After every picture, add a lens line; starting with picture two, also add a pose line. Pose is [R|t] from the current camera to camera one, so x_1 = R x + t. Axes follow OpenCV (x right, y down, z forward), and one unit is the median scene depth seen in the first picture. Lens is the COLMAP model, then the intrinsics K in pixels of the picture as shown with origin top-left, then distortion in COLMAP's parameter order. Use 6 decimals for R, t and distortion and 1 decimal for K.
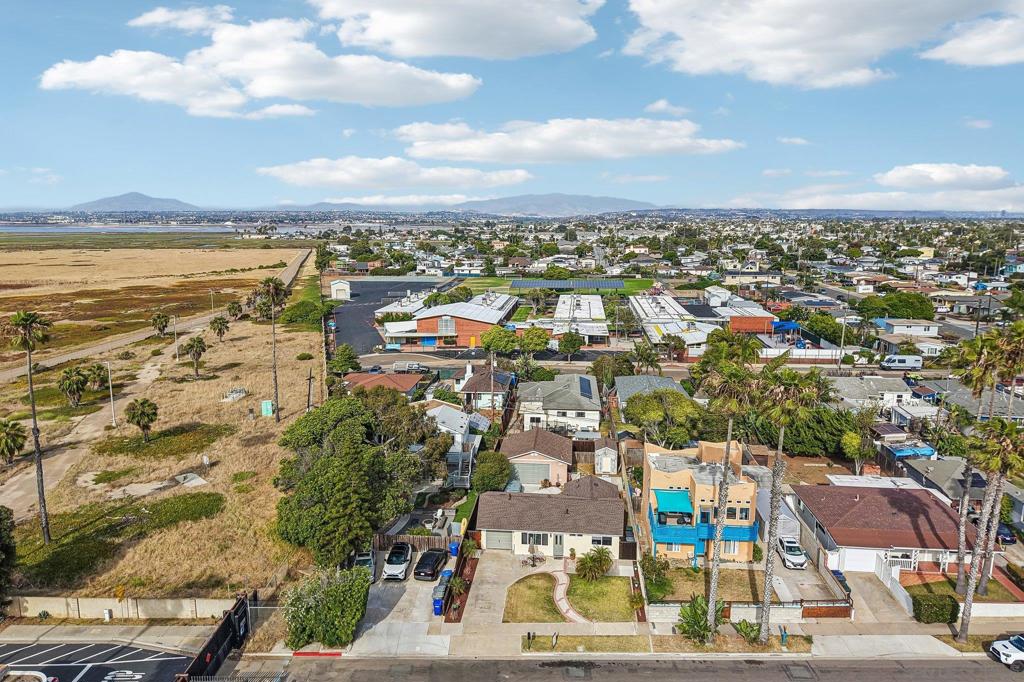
lens RADIAL K [[686.9, 0, 504.5], [0, 686.9, 342.6], [0, 0, 1]] dist [0.035071, -0.032058]
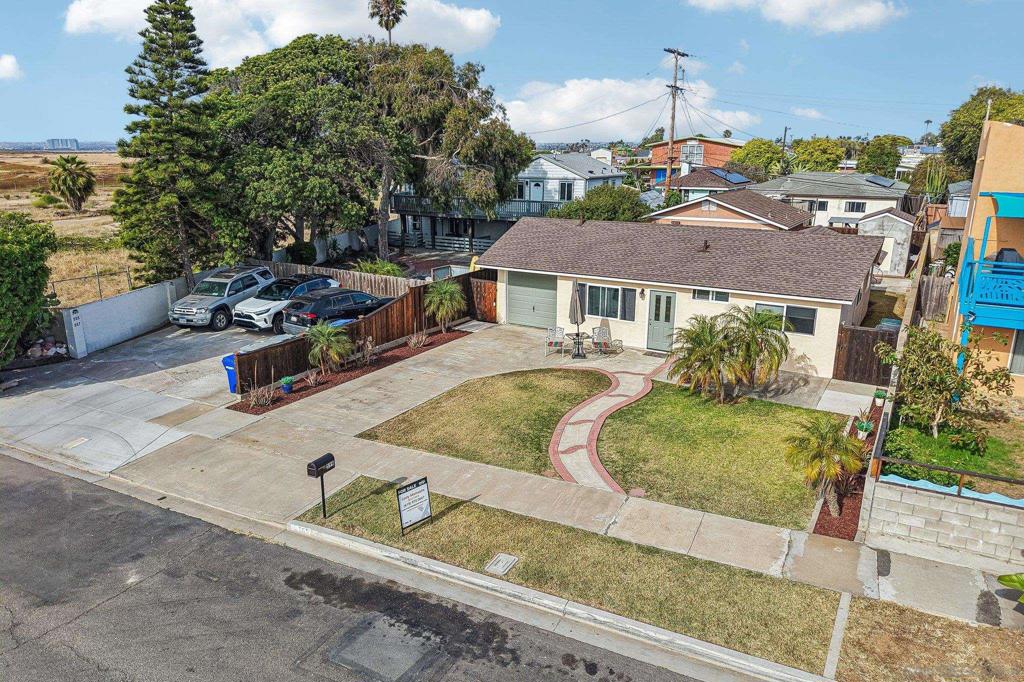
lens RADIAL K [[686.9, 0, 507.8], [0, 686.9, 330.9], [0, 0, 1]] dist [0.035071, -0.032058]
pose [[0.902887, 0.116480, -0.413797, 0.169359], [-0.083748, 0.991808, 0.096451, 0.288849], [0.421642, -0.052429, 0.905245, 0.670148]]
